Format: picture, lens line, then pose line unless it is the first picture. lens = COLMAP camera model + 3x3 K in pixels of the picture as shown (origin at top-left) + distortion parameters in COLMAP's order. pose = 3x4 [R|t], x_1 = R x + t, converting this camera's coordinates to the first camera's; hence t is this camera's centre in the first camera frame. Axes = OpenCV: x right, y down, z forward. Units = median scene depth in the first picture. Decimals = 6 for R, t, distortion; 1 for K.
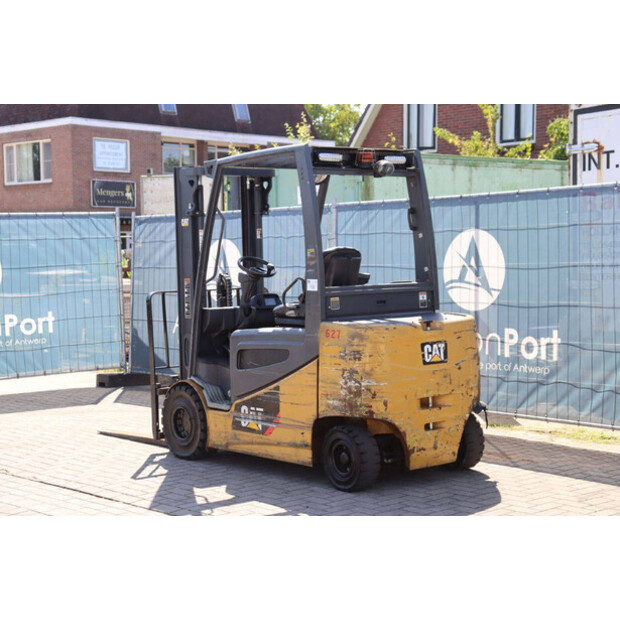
lens RADIAL K [[1175.8, 0, 305.6], [0, 1175.8, 322.5], [0, 0, 1]] dist [0.280305, 0.000000]
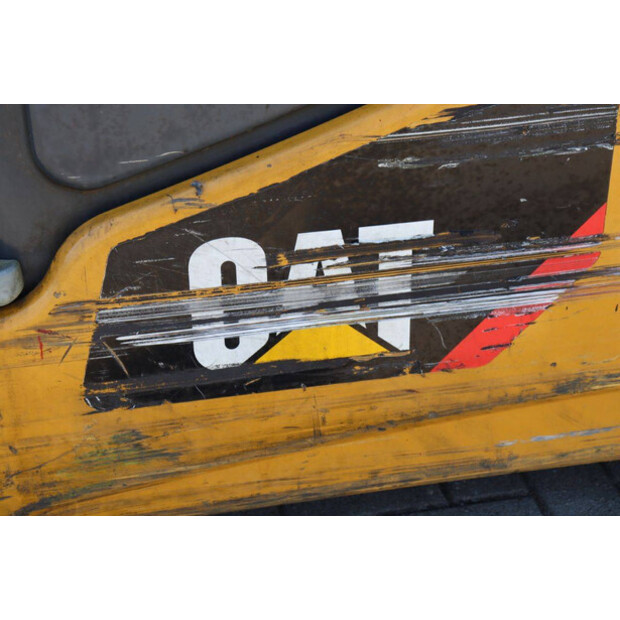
lens RADIAL K [[1230.0, 0, 310.2], [0, 1230.0, 309.5], [0, 0, 1]] dist [0.317887, 0.000000]
pose [[0.491202, -0.418086, 0.764150, -0.163628], [0.063437, 0.892119, 0.447324, 0.013076], [-0.868733, -0.171252, 0.464733, 0.926184]]
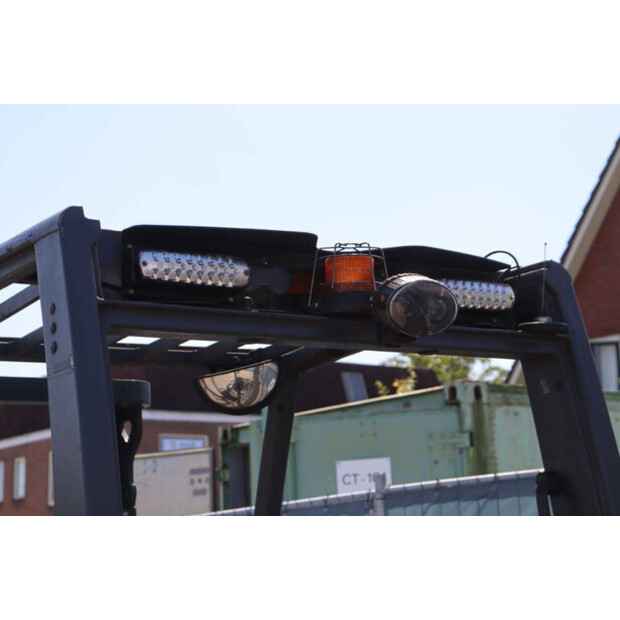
lens RADIAL K [[1425.3, 0, 309.3], [0, 1425.3, 307.6], [0, 0, 1]] dist [0.356314, 0.000000]
pose [[0.993881, -0.047031, -0.099947, 0.071375], [0.021396, 0.969662, -0.243512, -0.056164], [0.108367, 0.239884, 0.964734, 0.686146]]
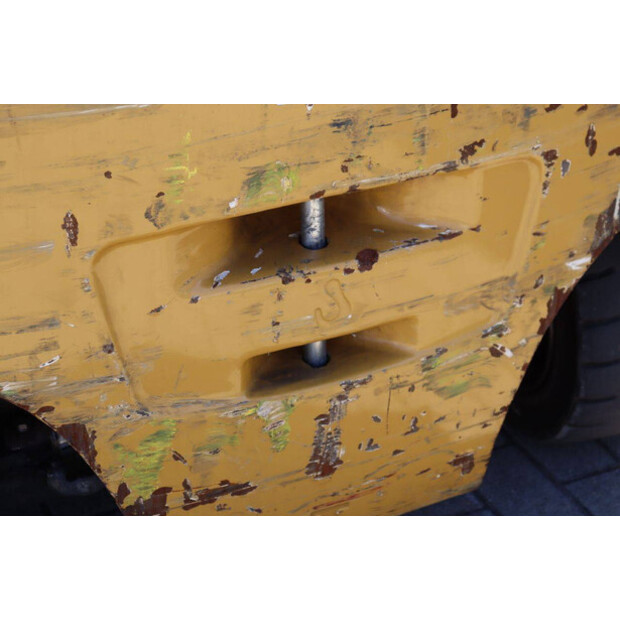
lens RADIAL K [[1425.3, 0, 310.2], [0, 1425.3, 309.8], [0, 0, 1]] dist [0.356314, 0.000000]
pose [[0.961854, 0.146673, -0.230918, 0.142522], [-0.025602, 0.888675, 0.457823, -0.009373], [0.272361, -0.434447, 0.858531, 0.776153]]
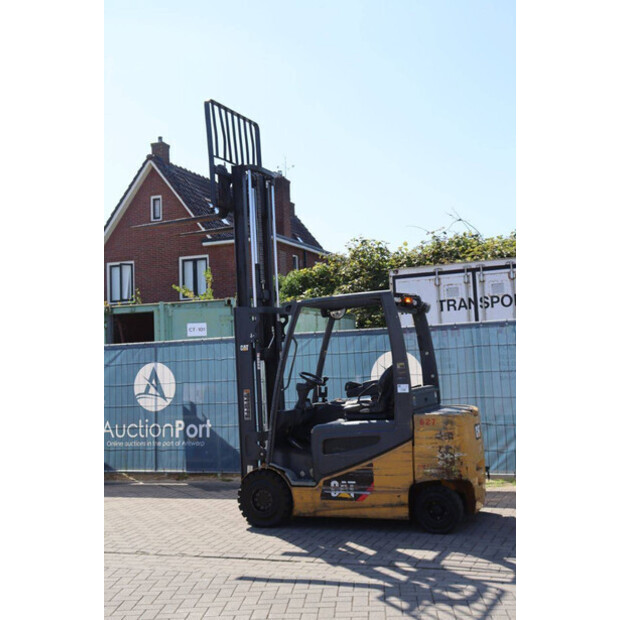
lens RADIAL K [[813.9, 0, 311.7], [0, 813.9, 306.1], [0, 0, 1]] dist [0.024637, 0.000000]
pose [[0.890840, 0.007832, 0.454250, -0.505345], [0.056583, 0.990154, -0.128038, -0.009982], [-0.450780, 0.139764, 0.881625, 0.157836]]
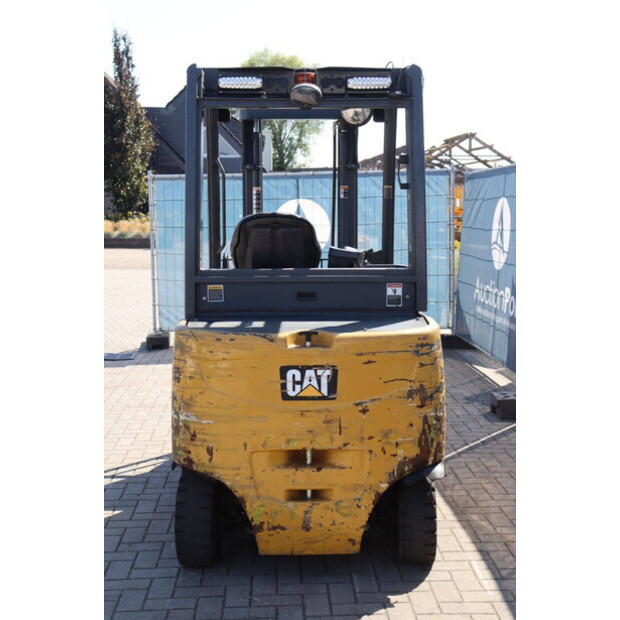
lens RADIAL K [[915.3, 0, 307.0], [0, 915.3, 315.9], [0, 0, 1]] dist [0.124170, 0.000000]
pose [[0.776859, 0.090591, -0.623123, 0.385341], [-0.051925, 0.995443, 0.079983, -0.046538], [0.627530, -0.029780, 0.778023, 0.572695]]
